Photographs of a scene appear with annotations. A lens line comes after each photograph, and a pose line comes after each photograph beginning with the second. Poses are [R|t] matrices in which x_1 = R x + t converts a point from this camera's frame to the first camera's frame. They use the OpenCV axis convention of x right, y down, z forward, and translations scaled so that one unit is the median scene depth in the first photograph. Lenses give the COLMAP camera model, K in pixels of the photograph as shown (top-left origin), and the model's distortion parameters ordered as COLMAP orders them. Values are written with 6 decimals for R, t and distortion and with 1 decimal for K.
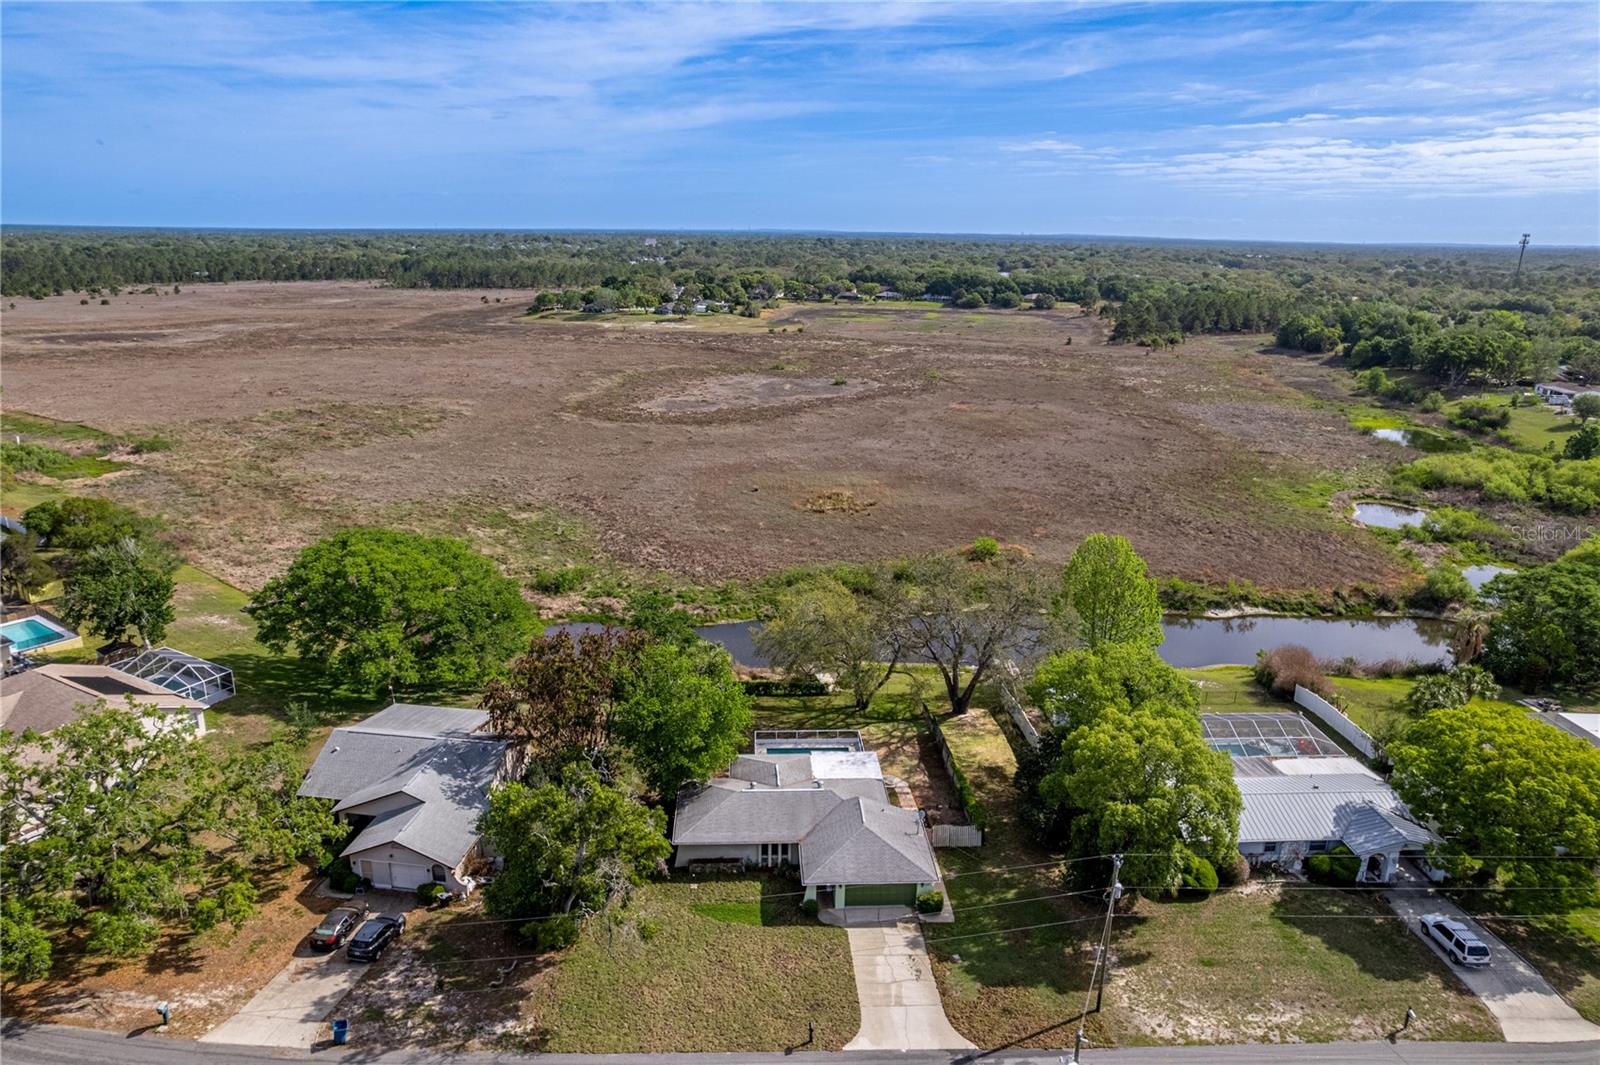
lens RADIAL K [[1020.8, 0, 789.4], [0, 1020.8, 532.4], [0, 0, 1]] dist [-0.060960, 0.050032]
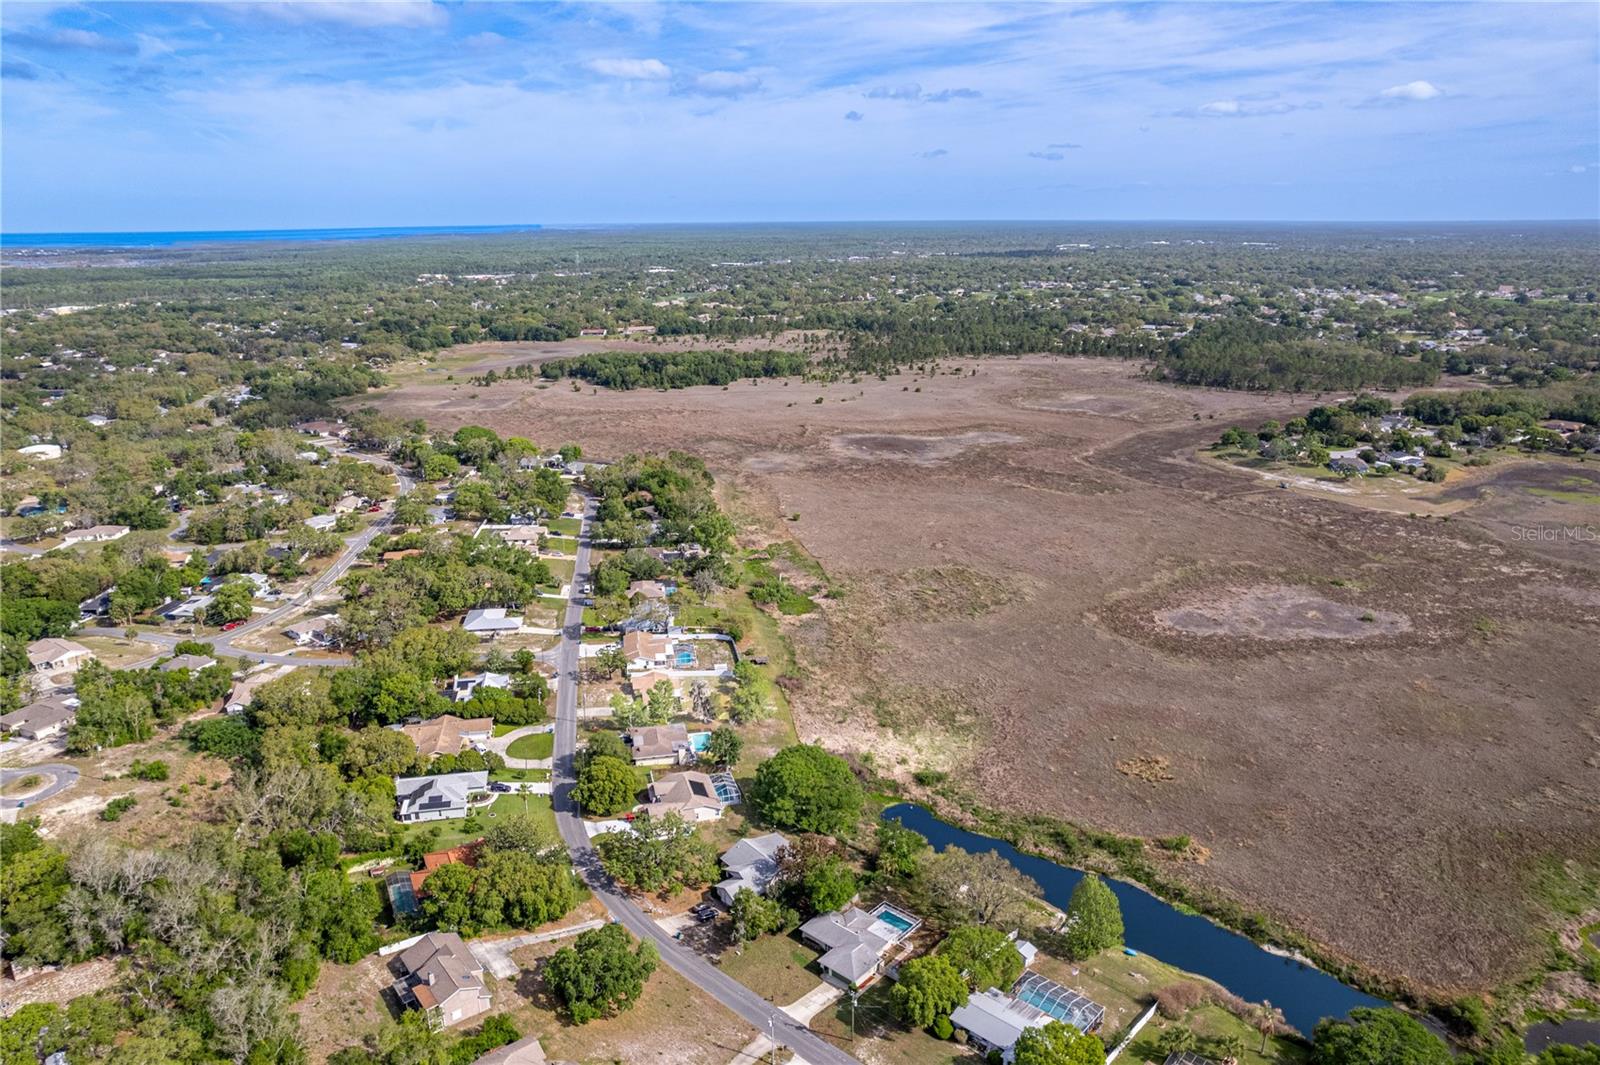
lens RADIAL K [[1048.8, 0, 797.9], [0, 1048.8, 535.2], [0, 0, 1]] dist [-0.071835, 0.059286]
pose [[0.718305, 0.184000, -0.670956, 1.613354], [-0.181474, 0.980560, 0.074625, -0.977574], [0.671643, 0.068158, 0.737733, -1.205212]]
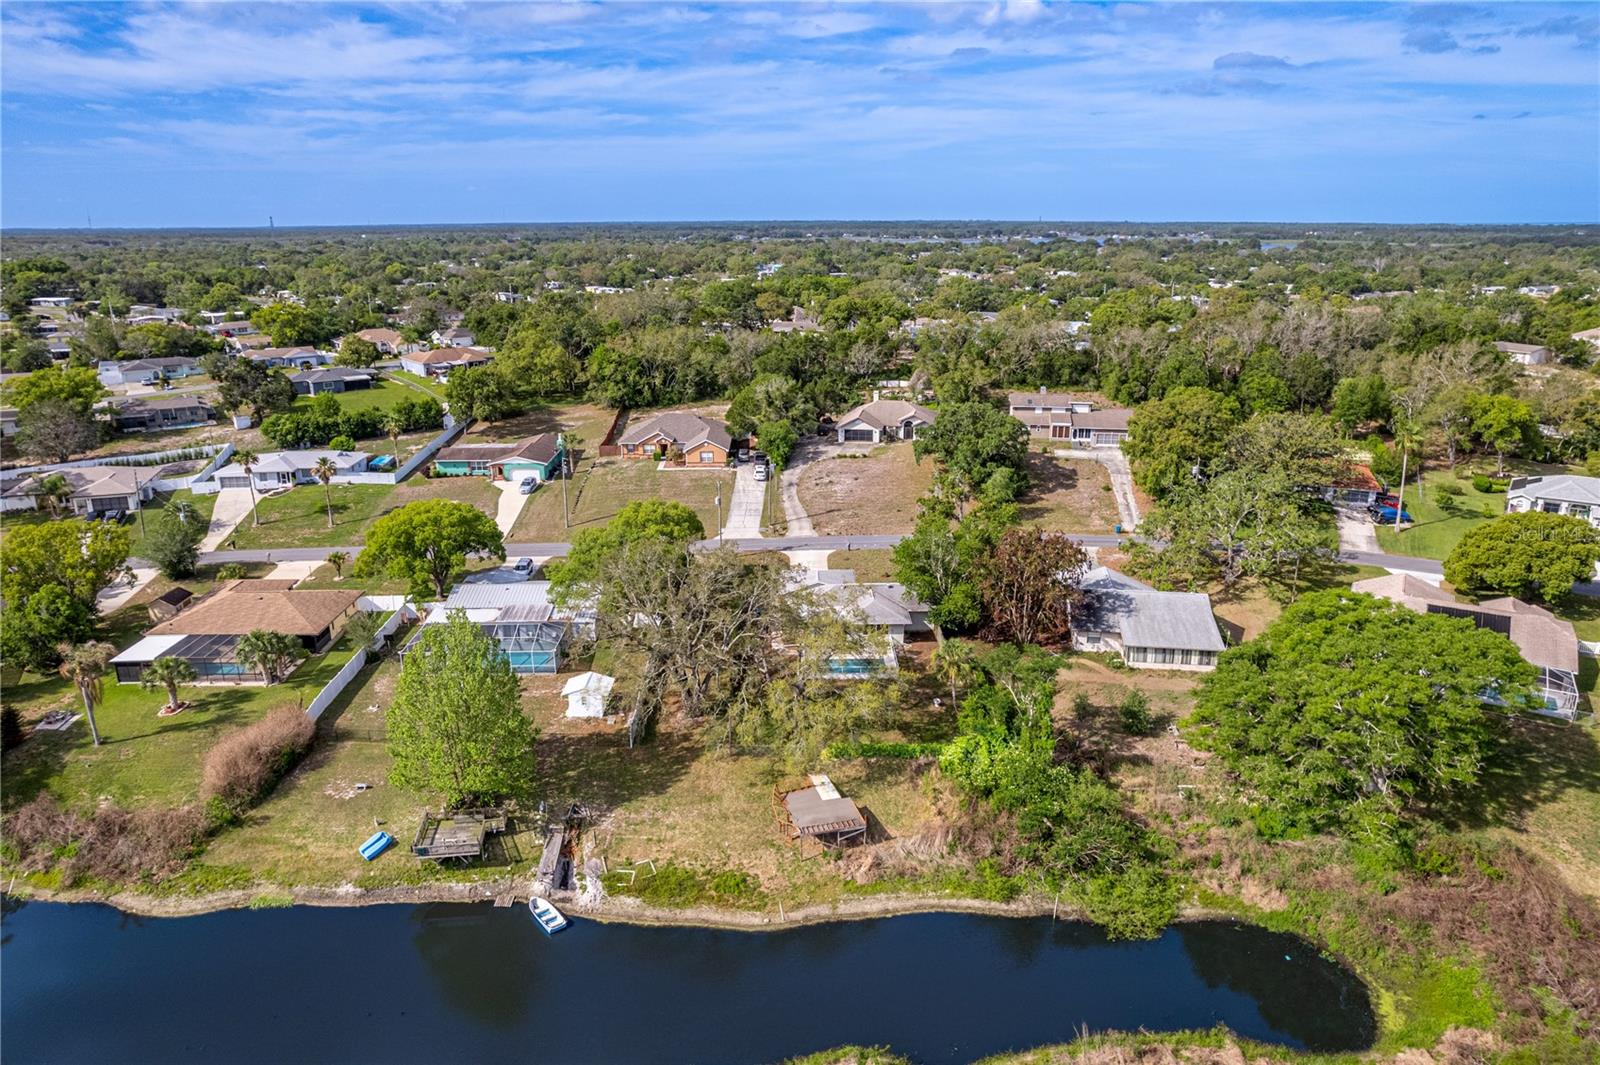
lens RADIAL K [[1054.5, 0, 798.4], [0, 1054.5, 539.9], [0, 0, 1]] dist [-0.069972, 0.060207]
pose [[-0.999491, -0.017489, 0.026694, 0.058474], [0.000173, 0.833482, 0.552547, -0.706877], [-0.031913, 0.552270, -0.833054, 2.400461]]
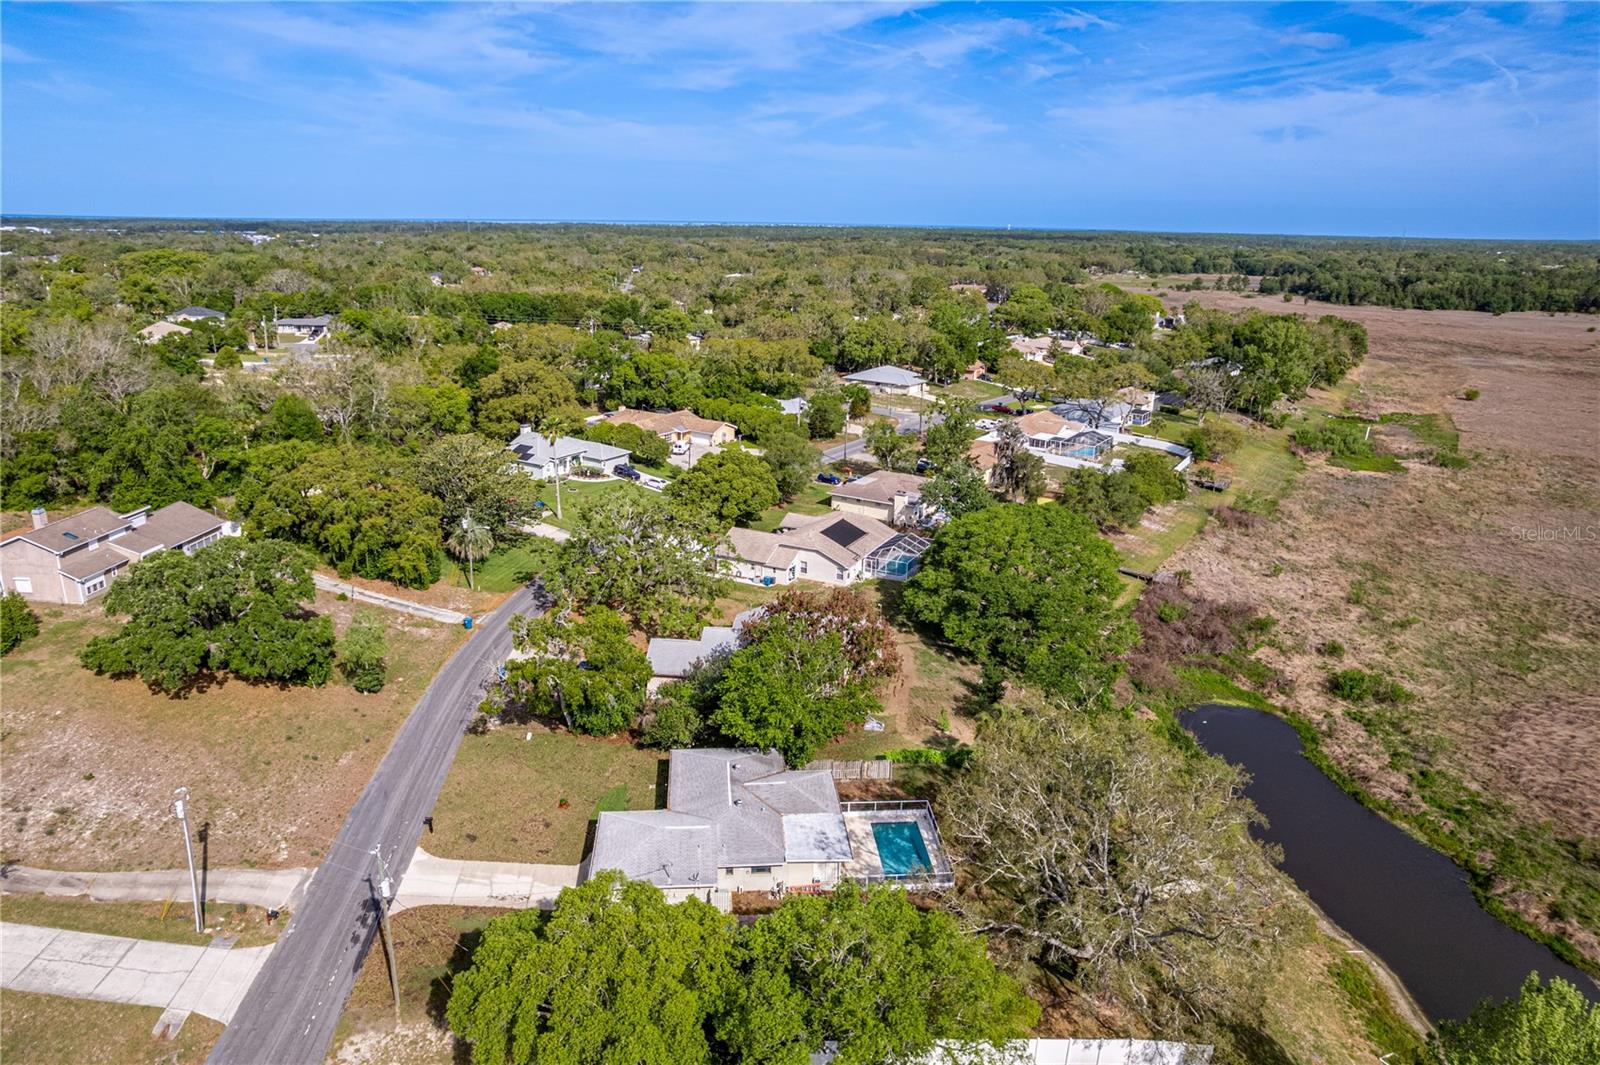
lens RADIAL K [[1019.9, 0, 796.0], [0, 1019.9, 535.7], [0, 0, 1]] dist [-0.079065, 0.077699]
pose [[0.043151, 0.283678, -0.957948, 0.927933], [-0.297861, 0.918888, 0.258694, -0.260224], [0.953633, 0.274173, 0.124148, 0.921551]]
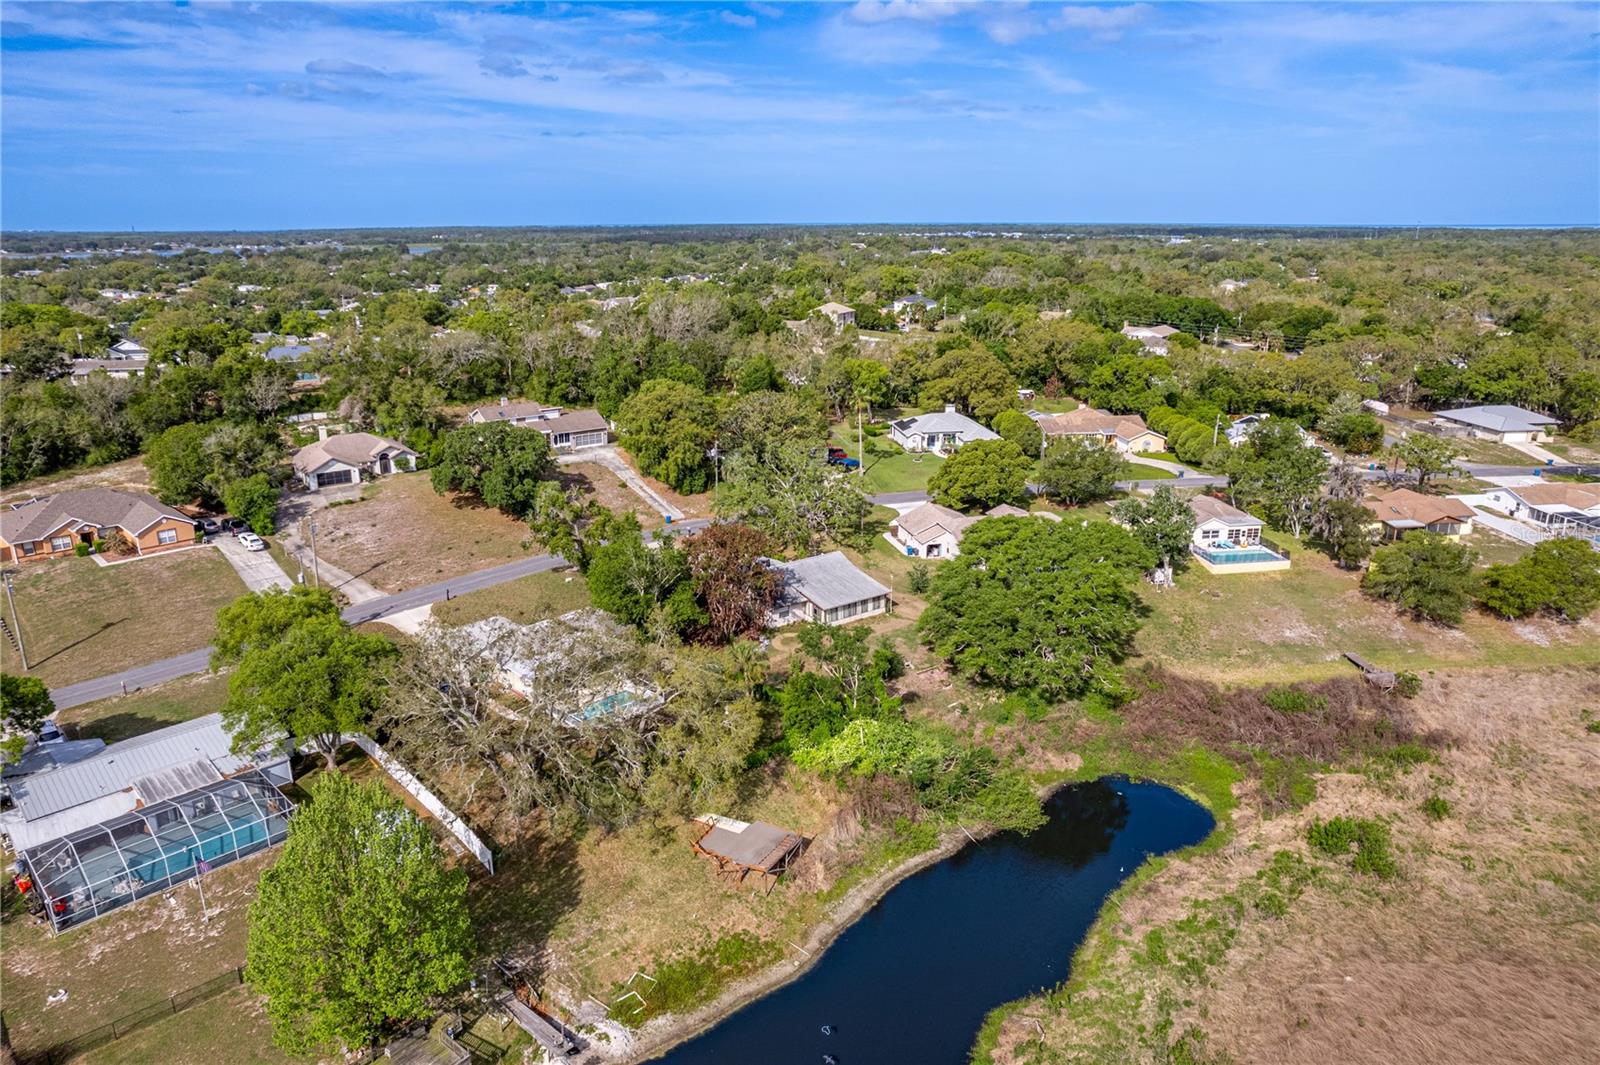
lens RADIAL K [[1048.8, 0, 797.9], [0, 1048.8, 535.2], [0, 0, 1]] dist [-0.071835, 0.059286]
pose [[-0.729387, 0.187283, -0.657966, 0.706921], [-0.199783, 0.861555, 0.466701, -0.620009], [0.654279, 0.471856, -0.590991, 2.122606]]
